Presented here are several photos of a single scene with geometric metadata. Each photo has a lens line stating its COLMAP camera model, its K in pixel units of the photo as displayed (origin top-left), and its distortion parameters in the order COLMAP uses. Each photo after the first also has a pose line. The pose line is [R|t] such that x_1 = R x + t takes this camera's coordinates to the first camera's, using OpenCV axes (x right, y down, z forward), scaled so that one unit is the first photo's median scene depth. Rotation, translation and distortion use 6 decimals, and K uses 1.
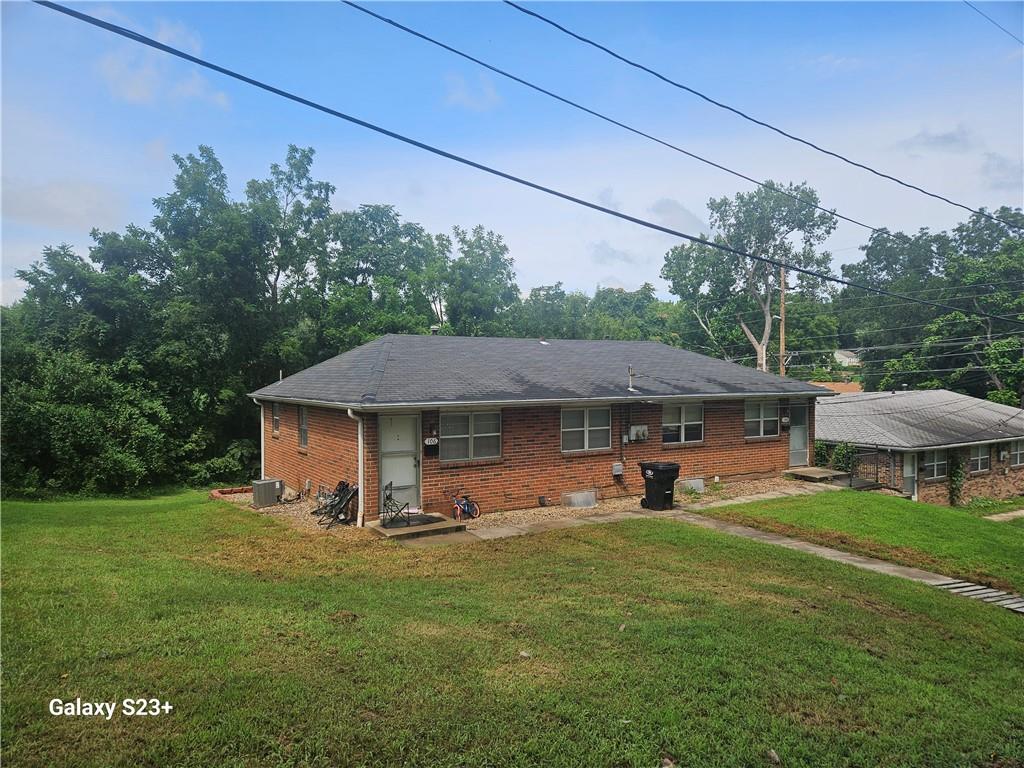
lens RADIAL K [[685.0, 0, 512.0], [0, 685.0, 384.0], [0, 0, 1]] dist [0.072069, -0.063390]
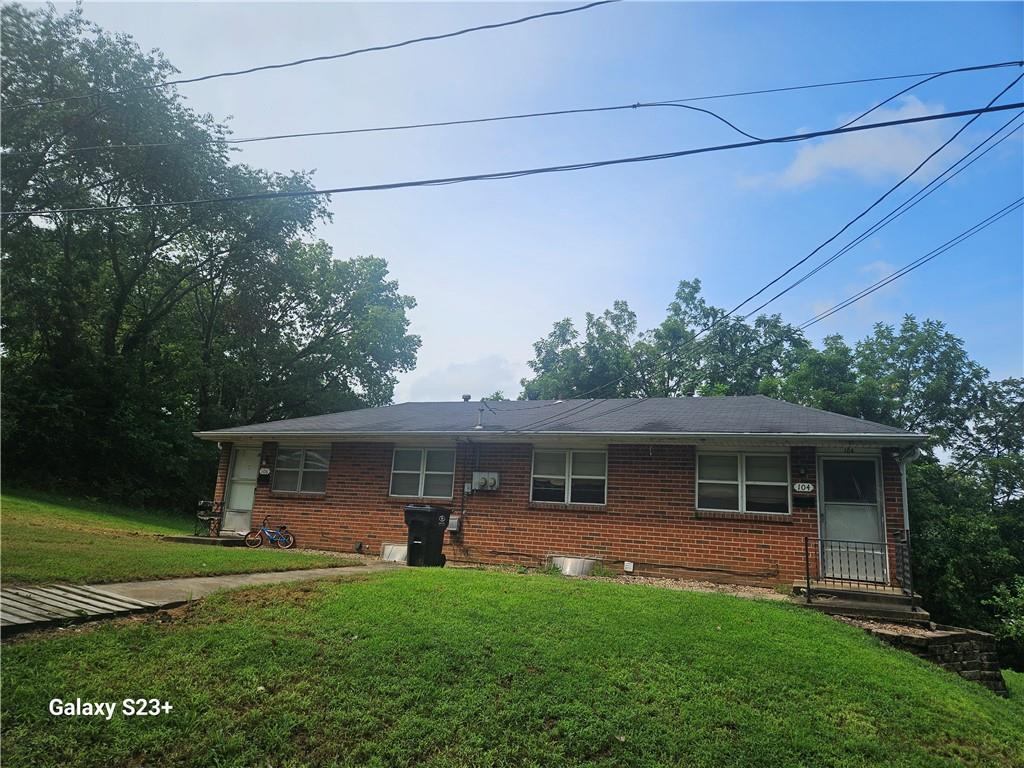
lens RADIAL K [[684.9, 0, 514.3], [0, 684.9, 367.7], [0, 0, 1]] dist [0.050185, -0.003629]
pose [[0.577662, -0.151383, -0.802116, 0.870494], [-0.073928, 0.968912, -0.236103, 0.129355], [0.812922, 0.195686, 0.548512, 0.566682]]
